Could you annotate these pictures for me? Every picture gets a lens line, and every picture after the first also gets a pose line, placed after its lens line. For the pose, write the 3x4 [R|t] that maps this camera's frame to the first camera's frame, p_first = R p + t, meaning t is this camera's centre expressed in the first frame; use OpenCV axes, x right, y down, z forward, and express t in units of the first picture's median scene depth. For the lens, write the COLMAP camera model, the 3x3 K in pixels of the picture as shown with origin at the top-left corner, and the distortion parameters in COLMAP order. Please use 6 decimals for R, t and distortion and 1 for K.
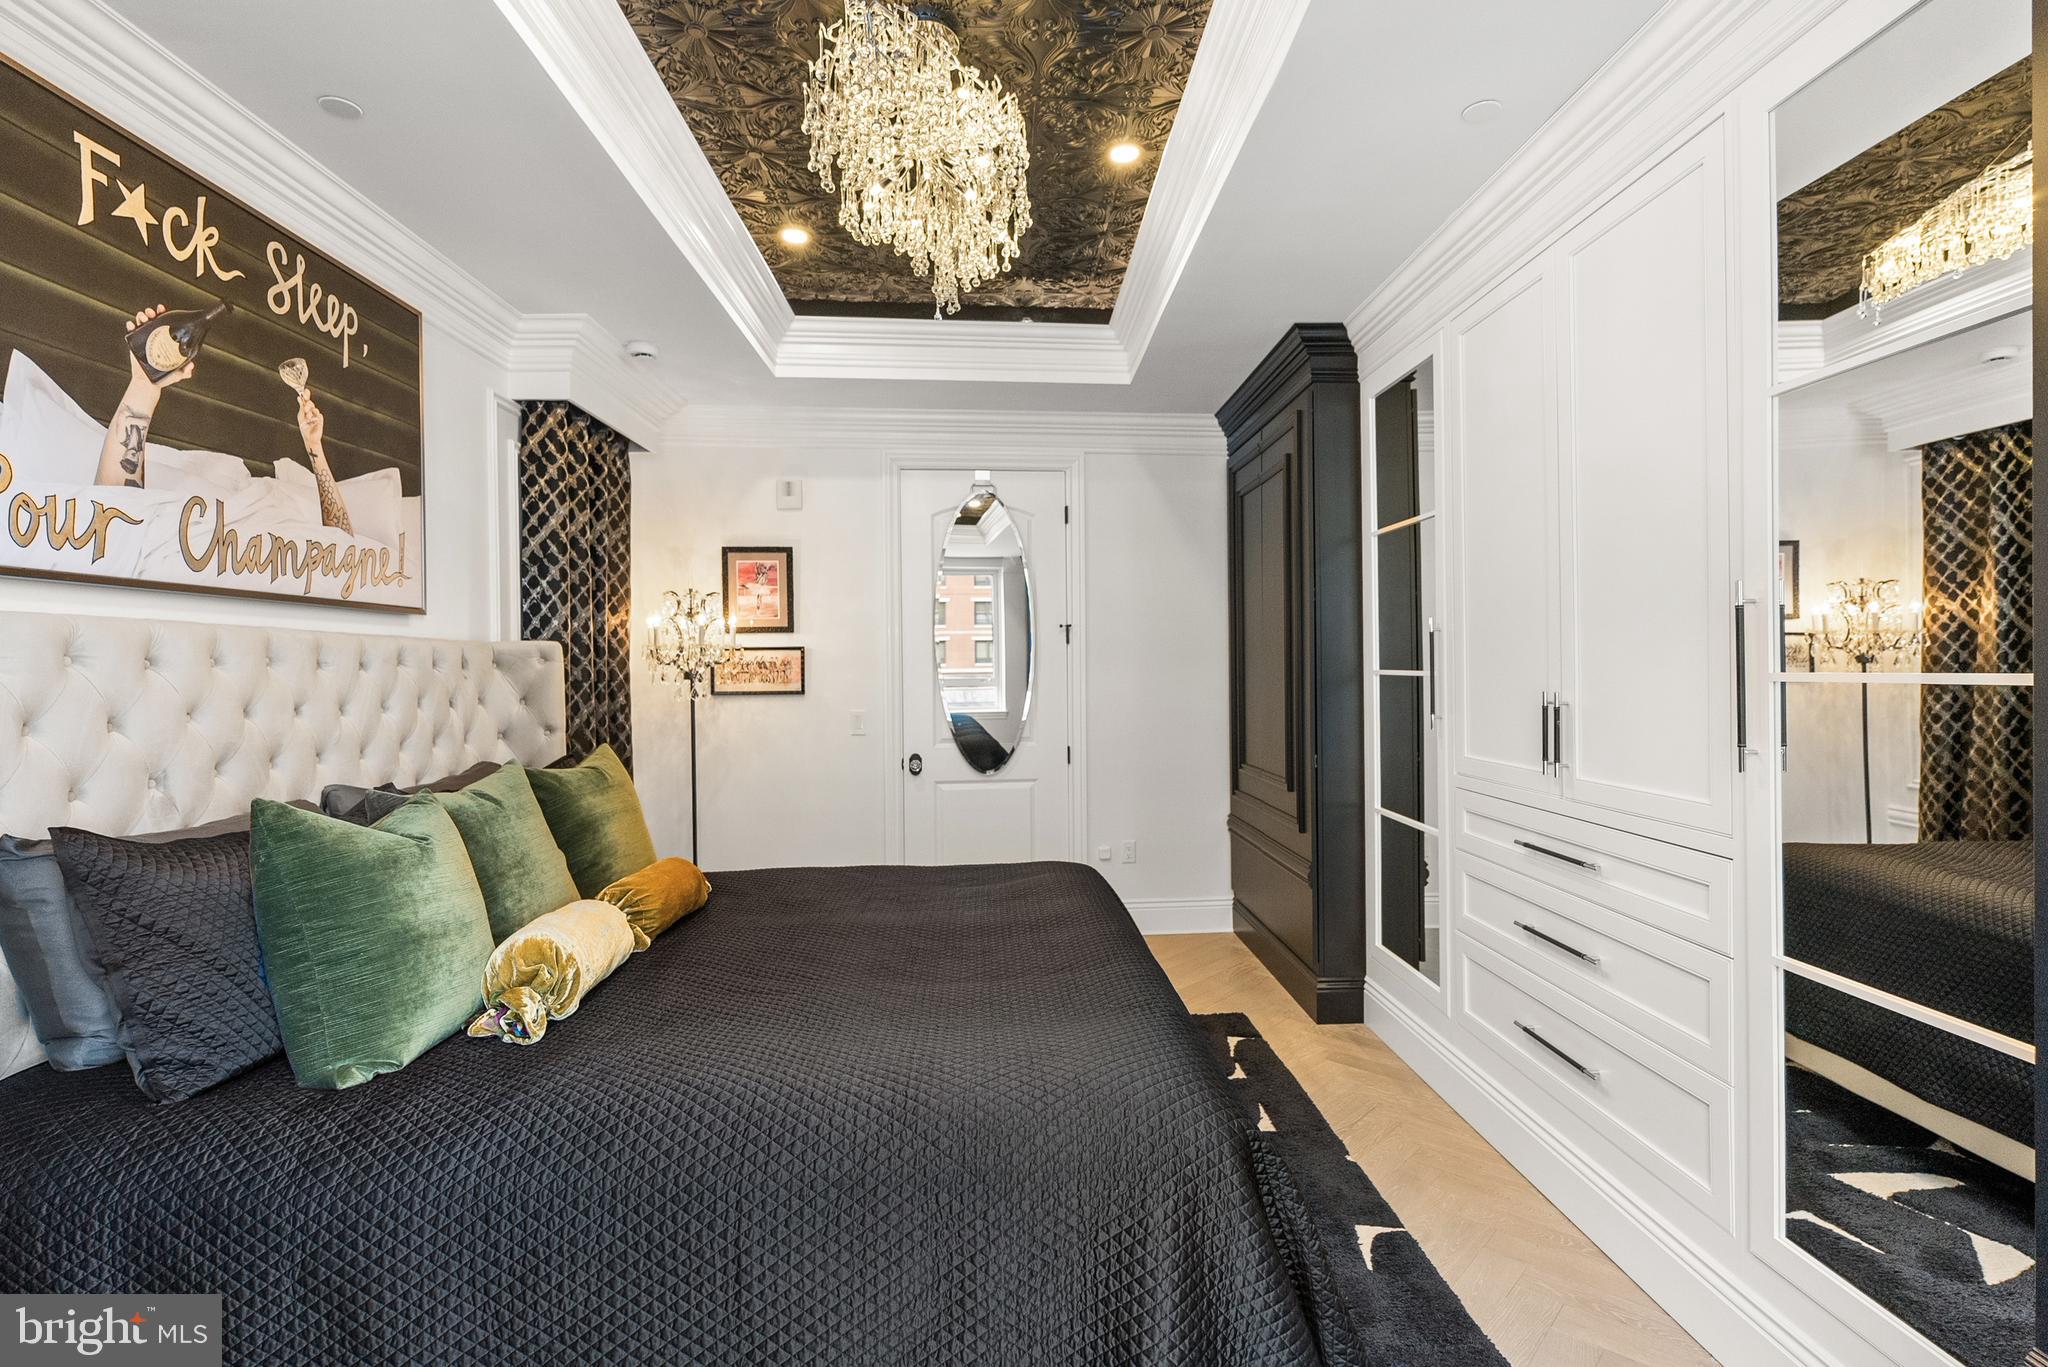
lens RADIAL K [[909.1, 0, 1022.5], [0, 909.1, 670.9], [0, 0, 1]] dist [-0.010163, 0.000385]
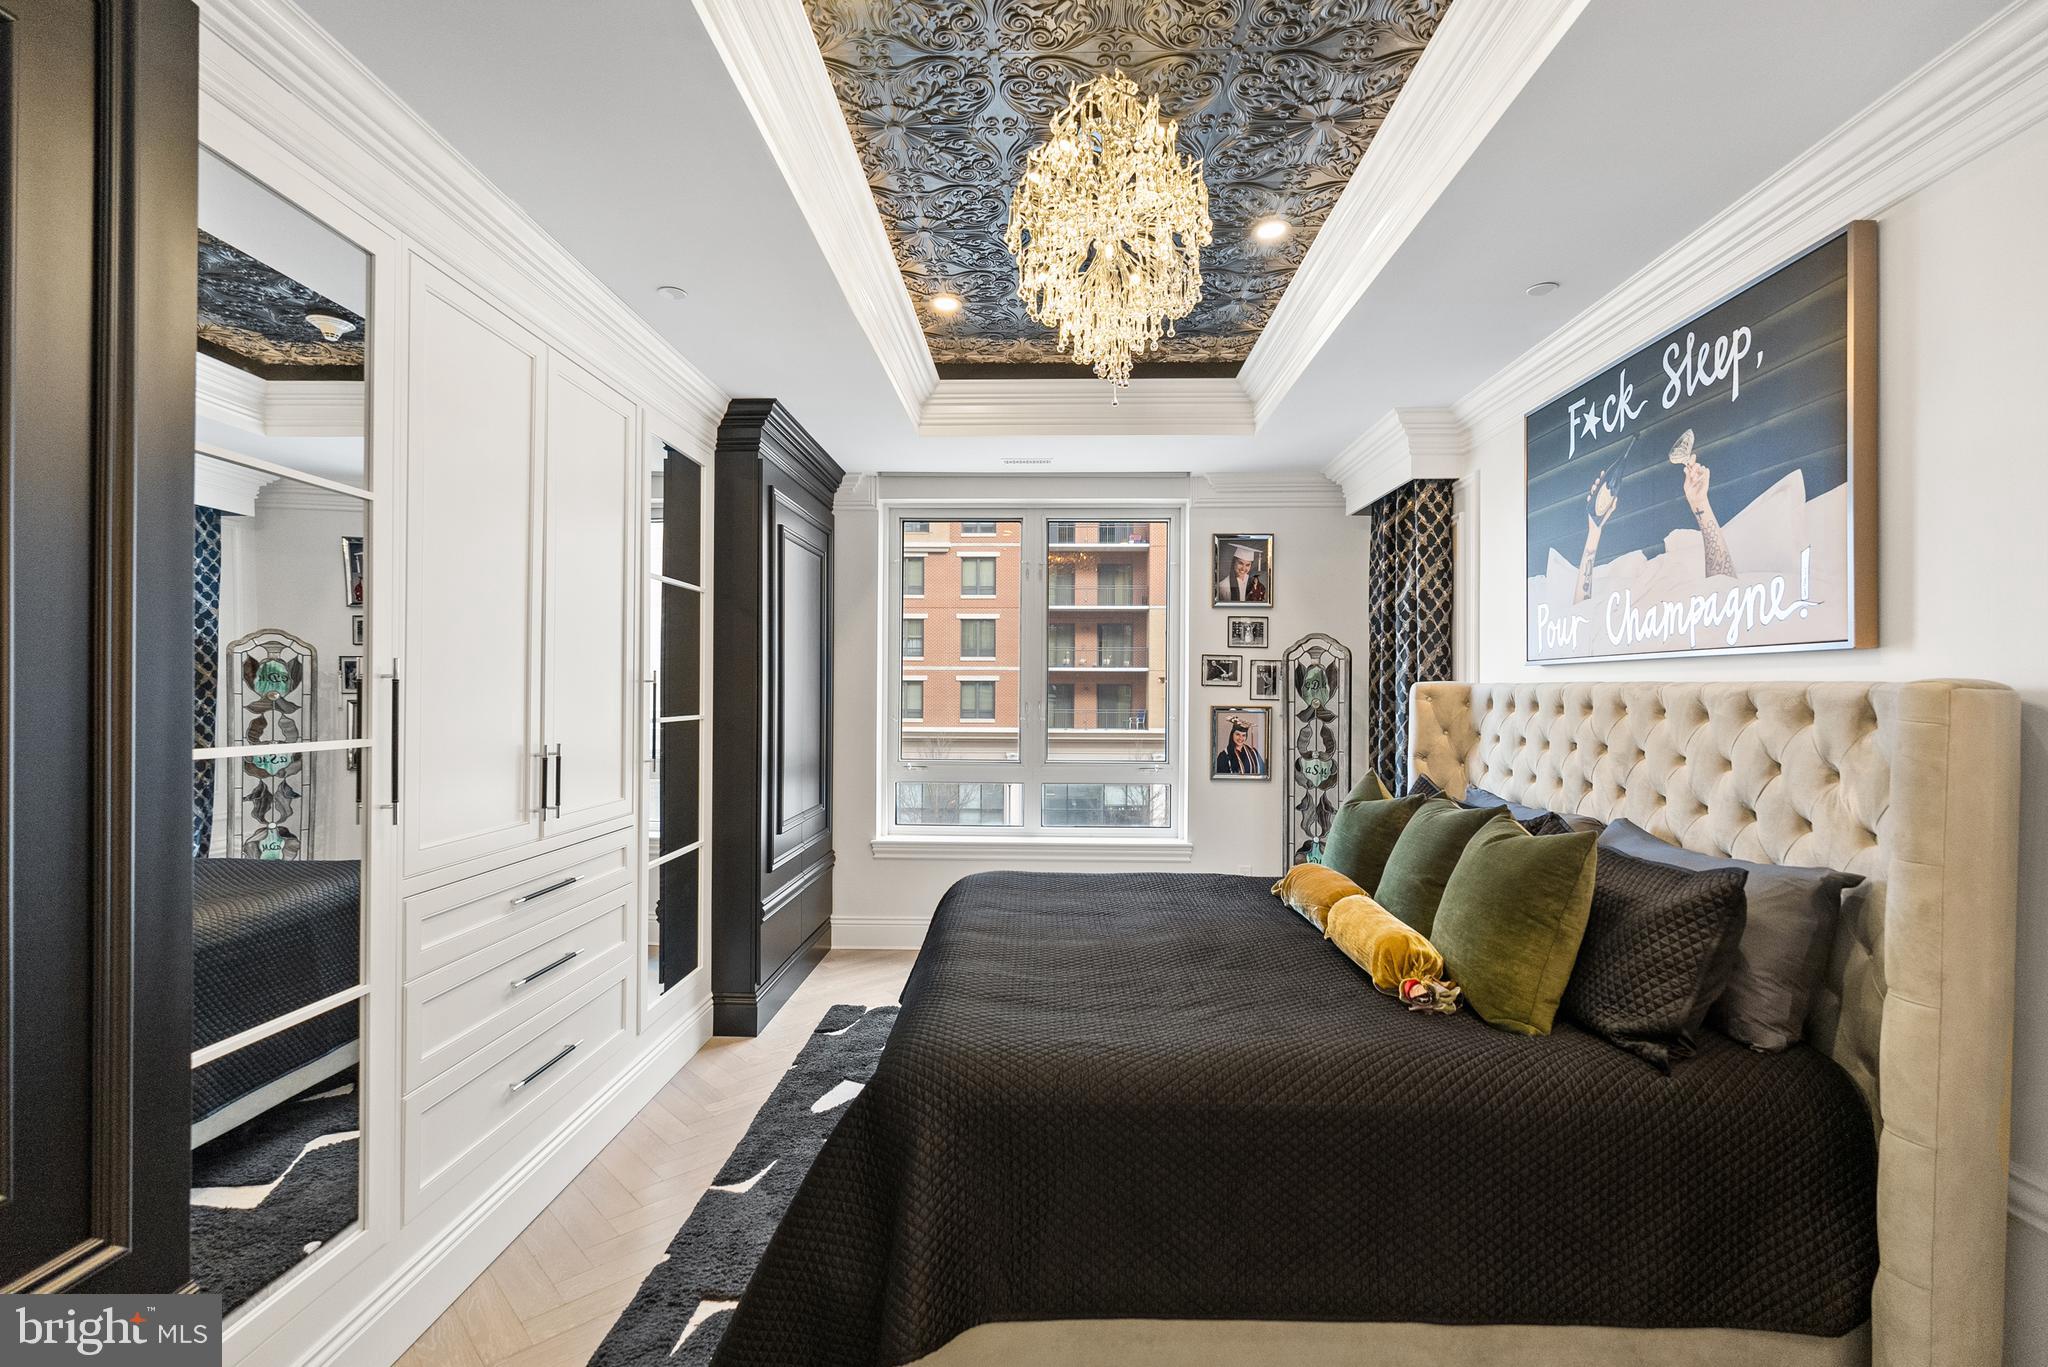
lens RADIAL K [[909.1, 0, 1036.9], [0, 909.1, 690.1], [0, 0, 1]] dist [-0.010163, 0.000385]
pose [[-0.998424, 0.006277, 0.055771, -0.081497], [0.006616, 0.999961, 0.005890, -0.047511], [-0.055732, 0.006250, -0.998426, 2.147532]]
